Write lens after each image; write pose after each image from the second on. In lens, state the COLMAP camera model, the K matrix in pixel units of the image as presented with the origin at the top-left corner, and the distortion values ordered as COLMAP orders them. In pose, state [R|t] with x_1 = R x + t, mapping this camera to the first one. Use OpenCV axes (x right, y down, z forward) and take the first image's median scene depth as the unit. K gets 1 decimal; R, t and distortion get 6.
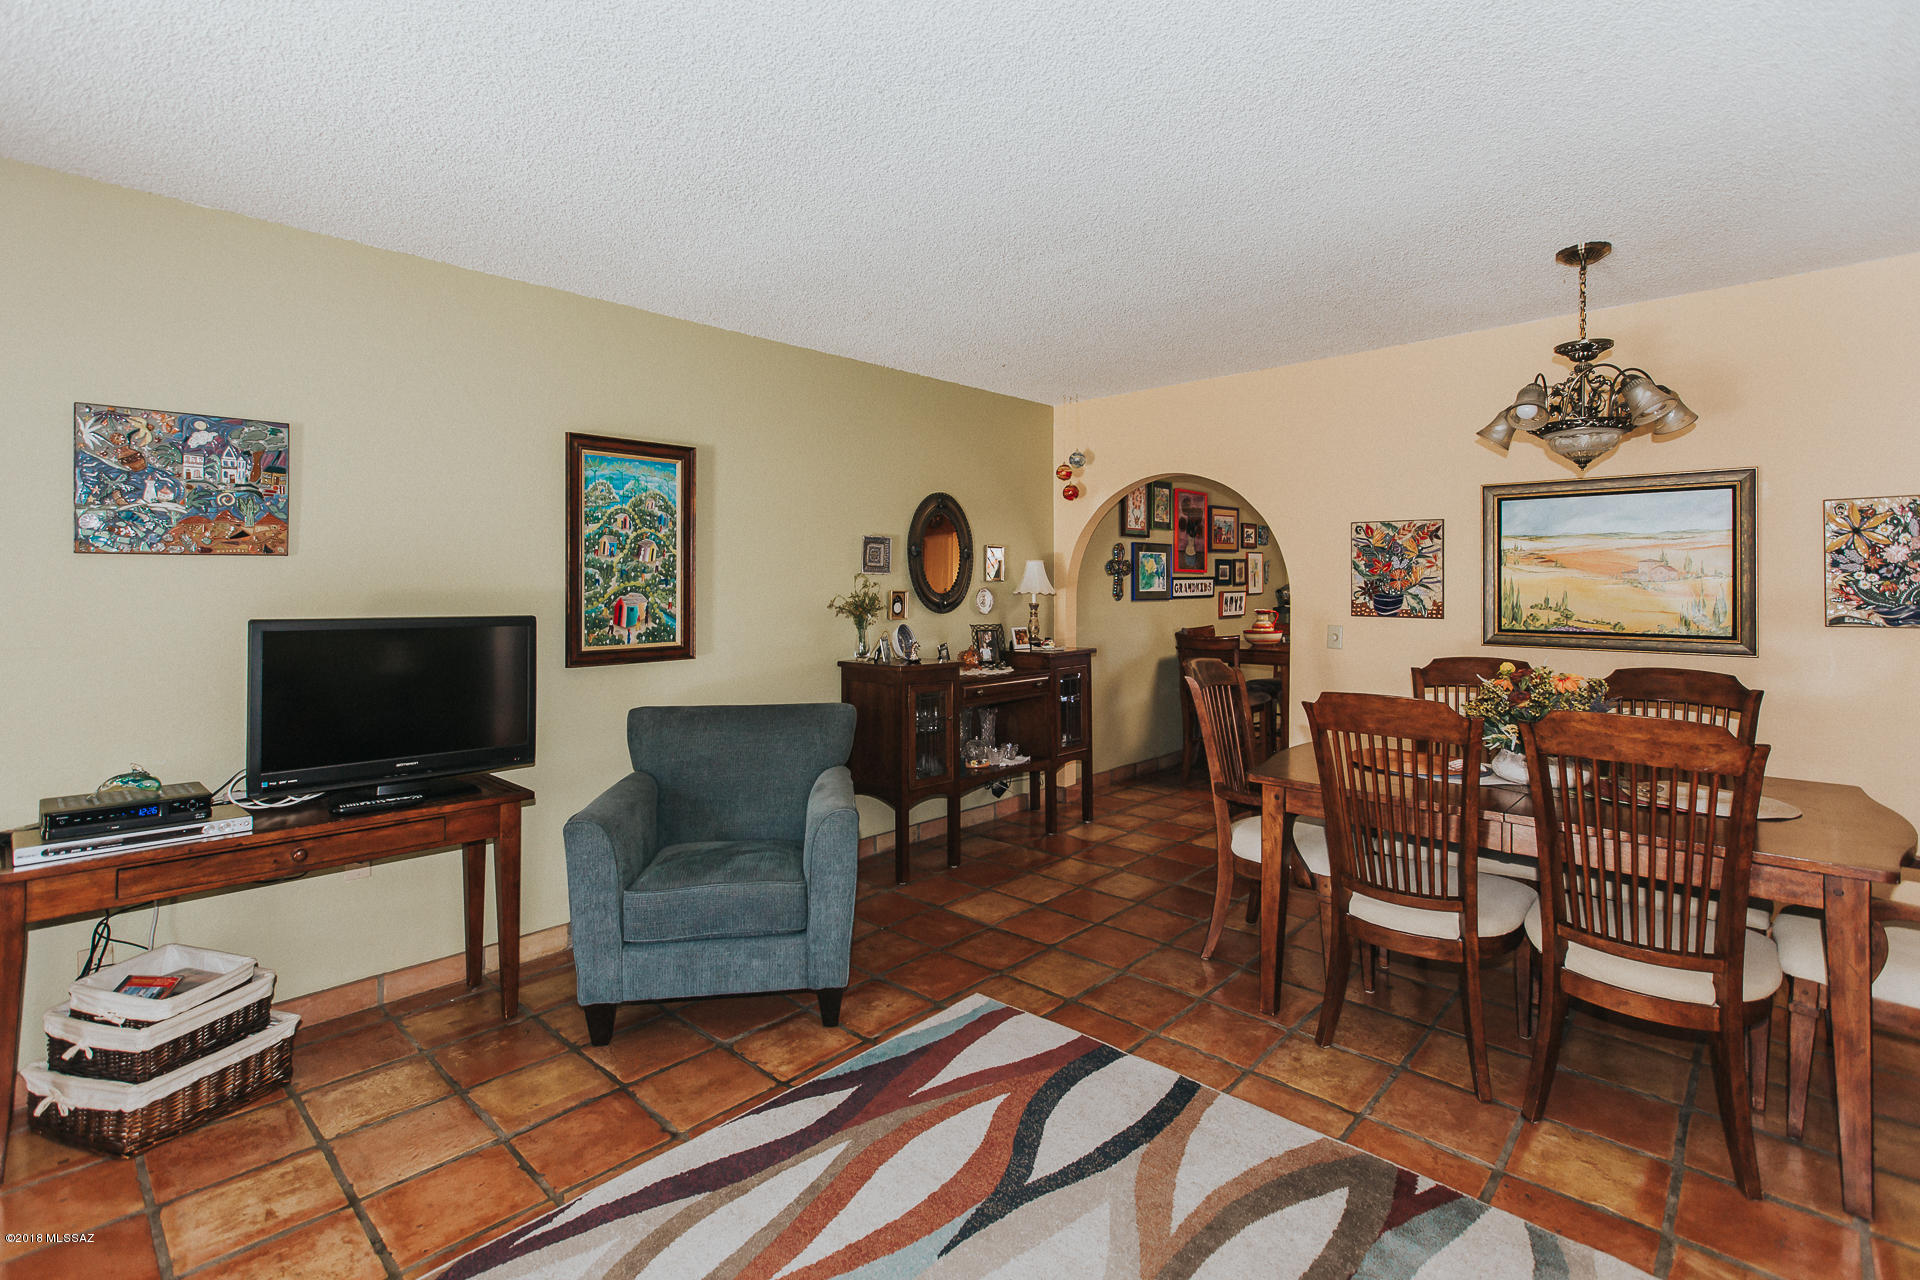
lens RADIAL K [[888.2, 0, 950.0], [0, 888.2, 579.8], [0, 0, 1]] dist [0.007913, -0.002130]
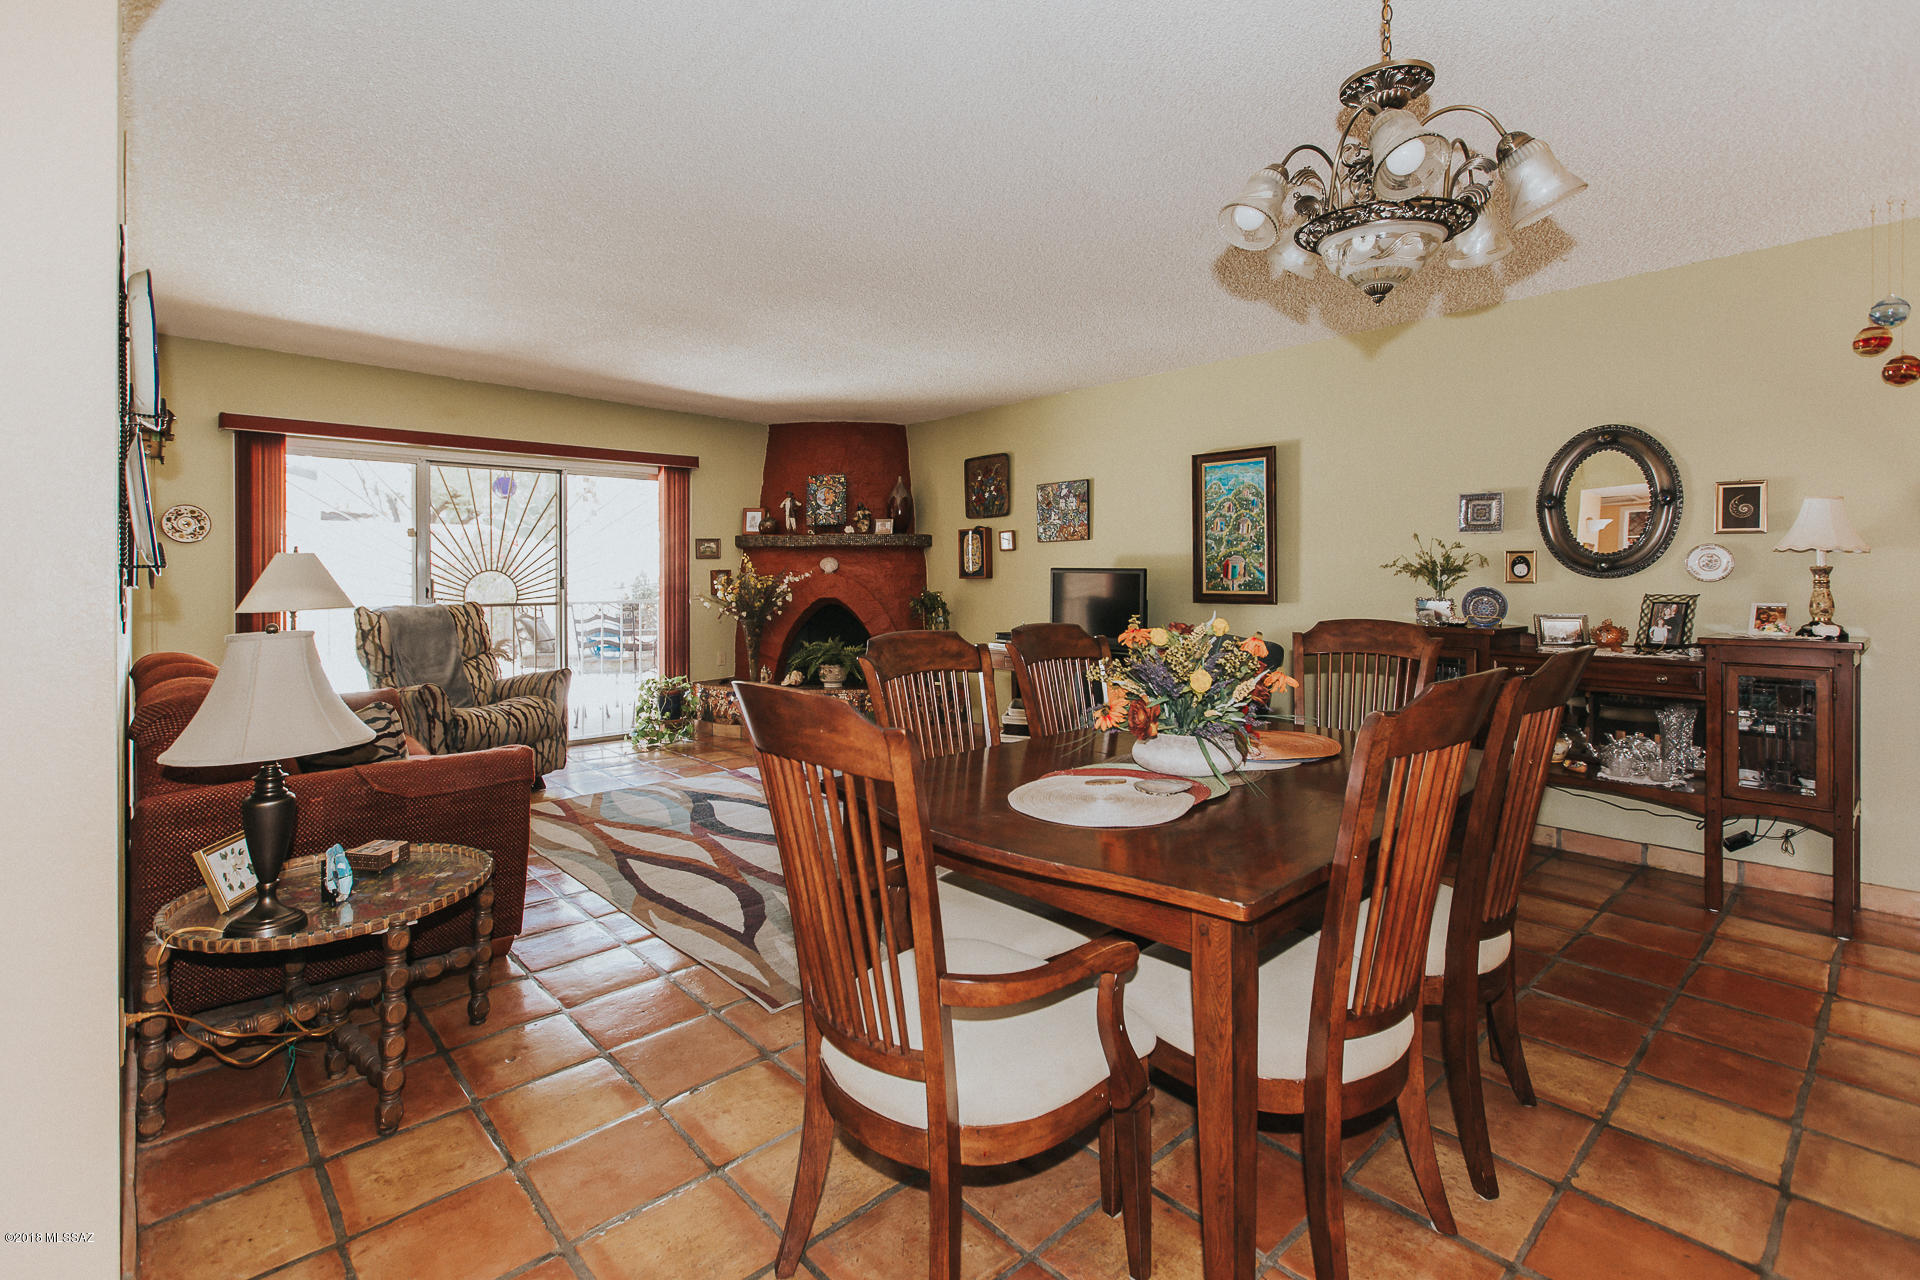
lens RADIAL K [[888.2, 0, 954.7], [0, 888.2, 570.4], [0, 0, 1]] dist [0.007913, -0.002130]
pose [[-0.084701, -0.001737, -0.996405, 1.299601], [0.006671, 0.999975, -0.002310, 0.045080], [0.996384, -0.006842, -0.084688, 0.766513]]
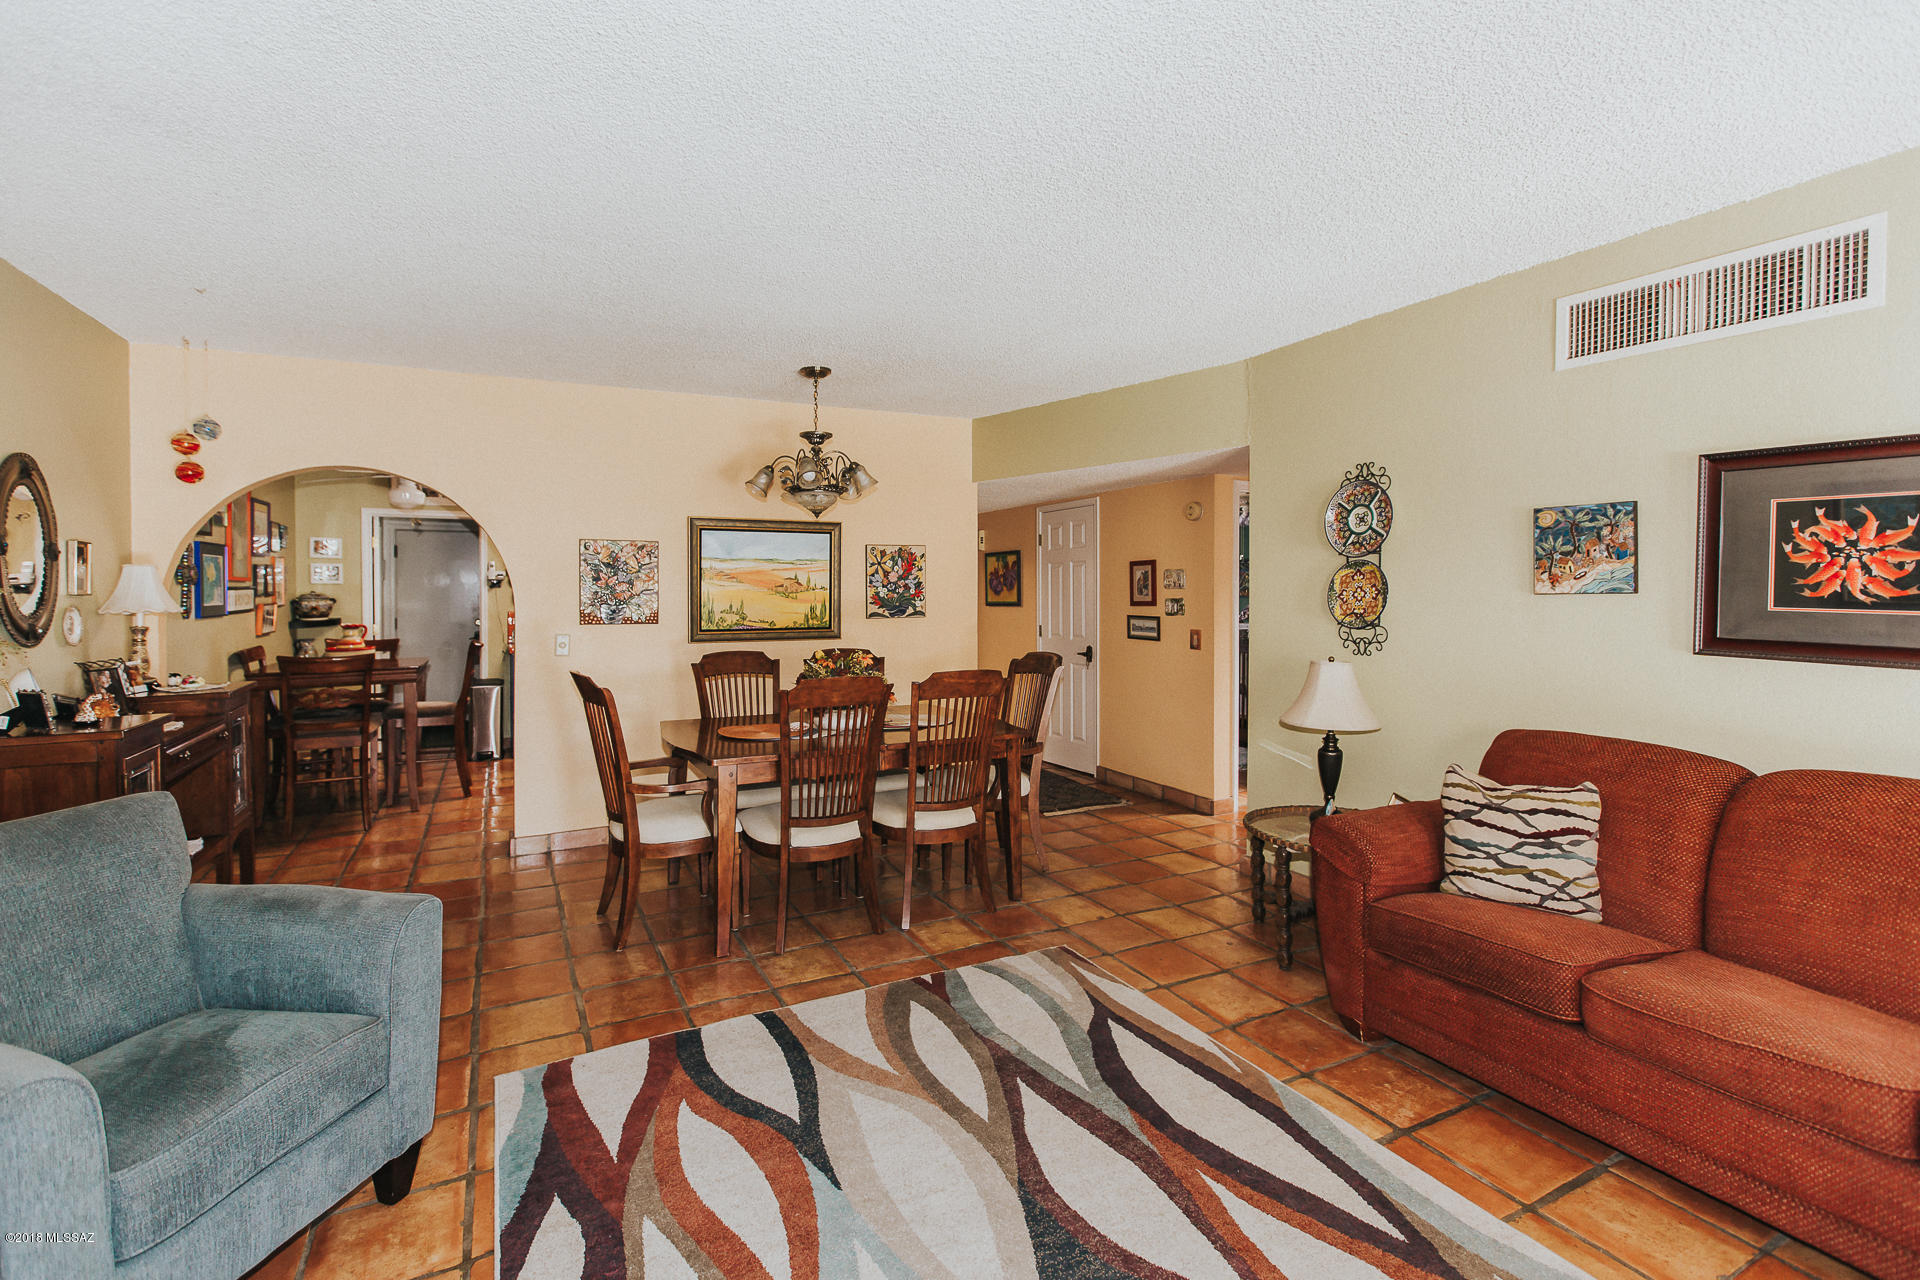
lens RADIAL K [[888.2, 0, 965.3], [0, 888.2, 599.1], [0, 0, 1]] dist [0.007913, -0.002130]
pose [[0.320927, -0.011475, 0.947034, -0.612708], [-0.001957, 0.999916, 0.012779, -0.007848], [-0.947102, -0.005955, 0.320878, 0.287996]]
